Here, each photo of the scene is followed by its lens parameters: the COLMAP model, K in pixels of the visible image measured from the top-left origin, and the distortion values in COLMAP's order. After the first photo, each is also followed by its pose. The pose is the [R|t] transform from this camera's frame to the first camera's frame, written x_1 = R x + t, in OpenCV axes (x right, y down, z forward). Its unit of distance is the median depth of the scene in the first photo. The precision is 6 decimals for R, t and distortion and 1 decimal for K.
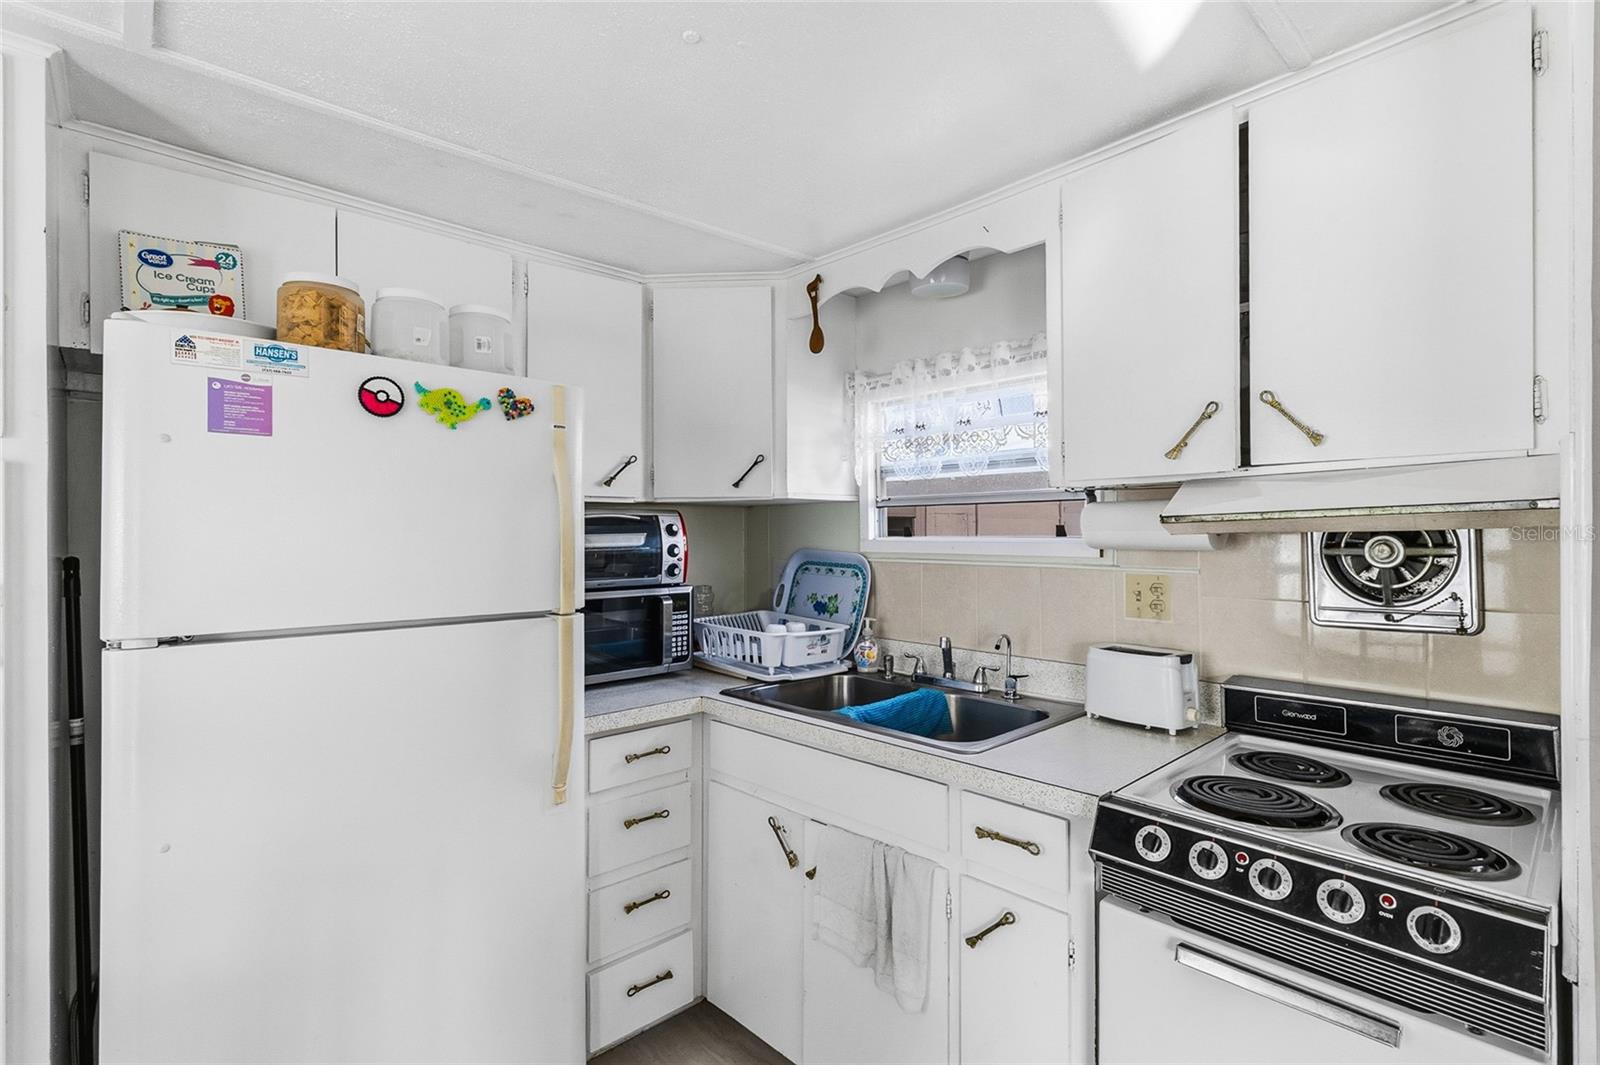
lens RADIAL K [[751.5, 0, 809.4], [0, 751.5, 527.5], [0, 0, 1]] dist [0.004311, 0.000350]
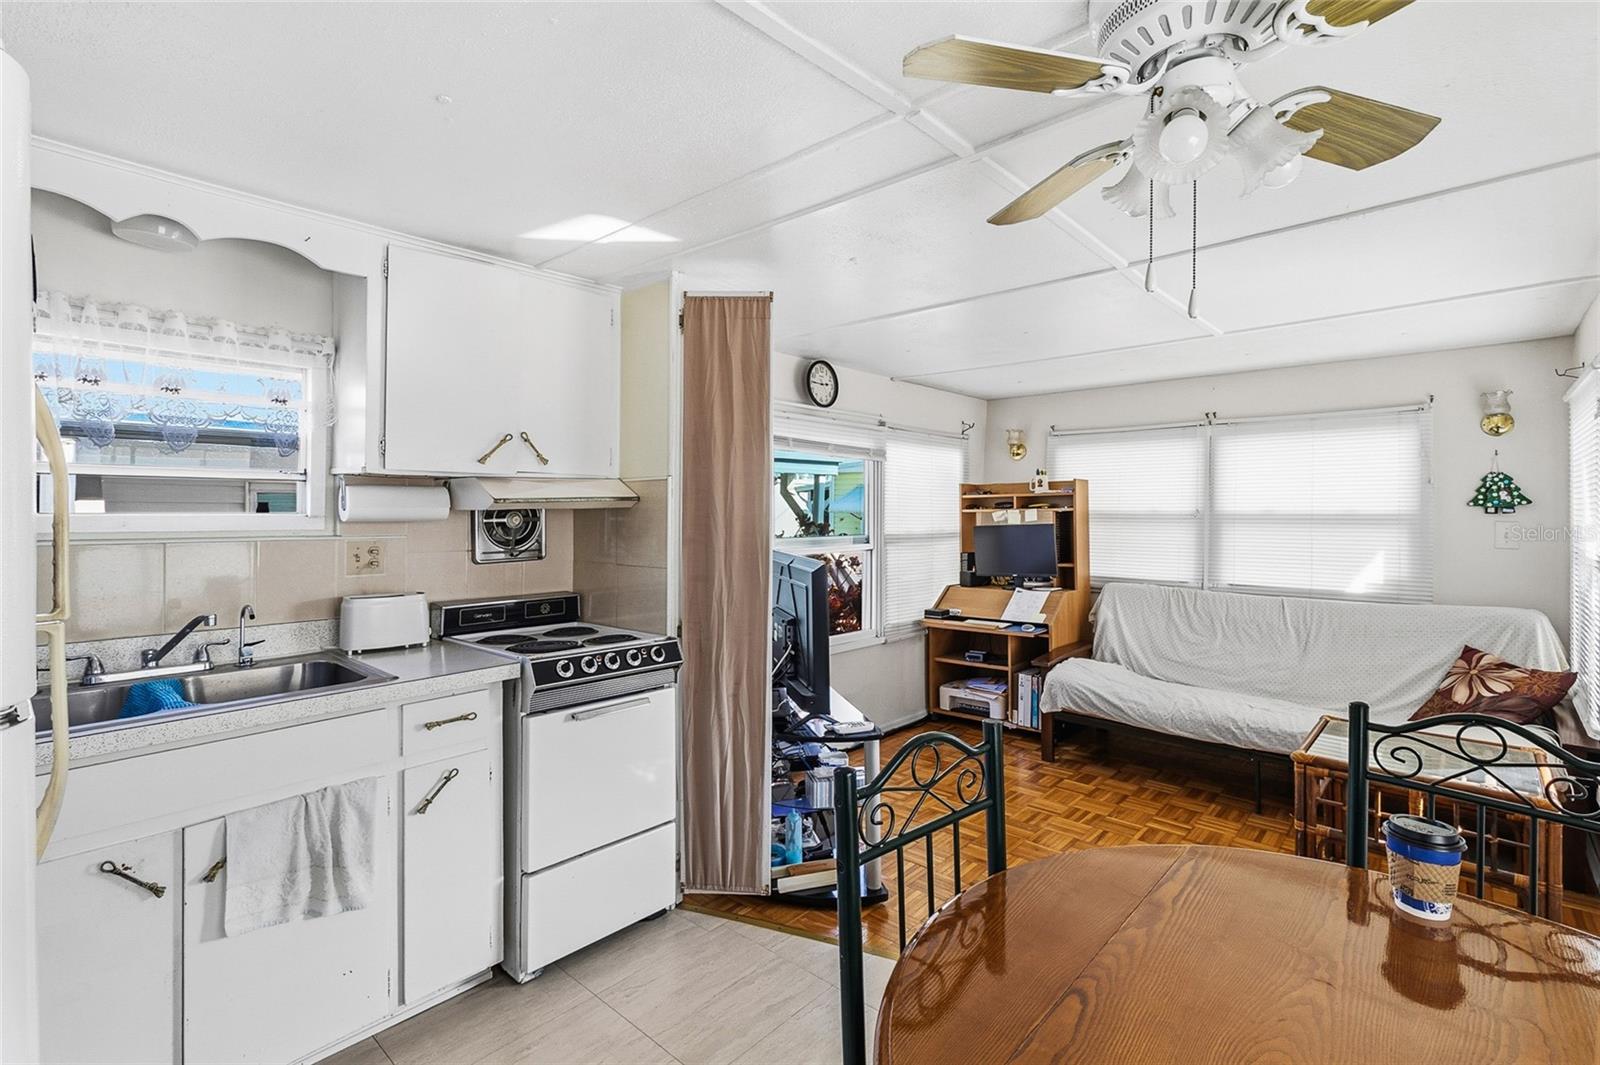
lens RADIAL K [[751.5, 0, 809.4], [0, 751.5, 527.5], [0, 0, 1]] dist [0.004311, 0.000350]
pose [[-0.109879, -0.009476, 0.993900, -1.173163], [-0.001061, 0.999955, 0.009417, 0.030858], [-0.993944, -0.000020, -0.109885, 0.452883]]
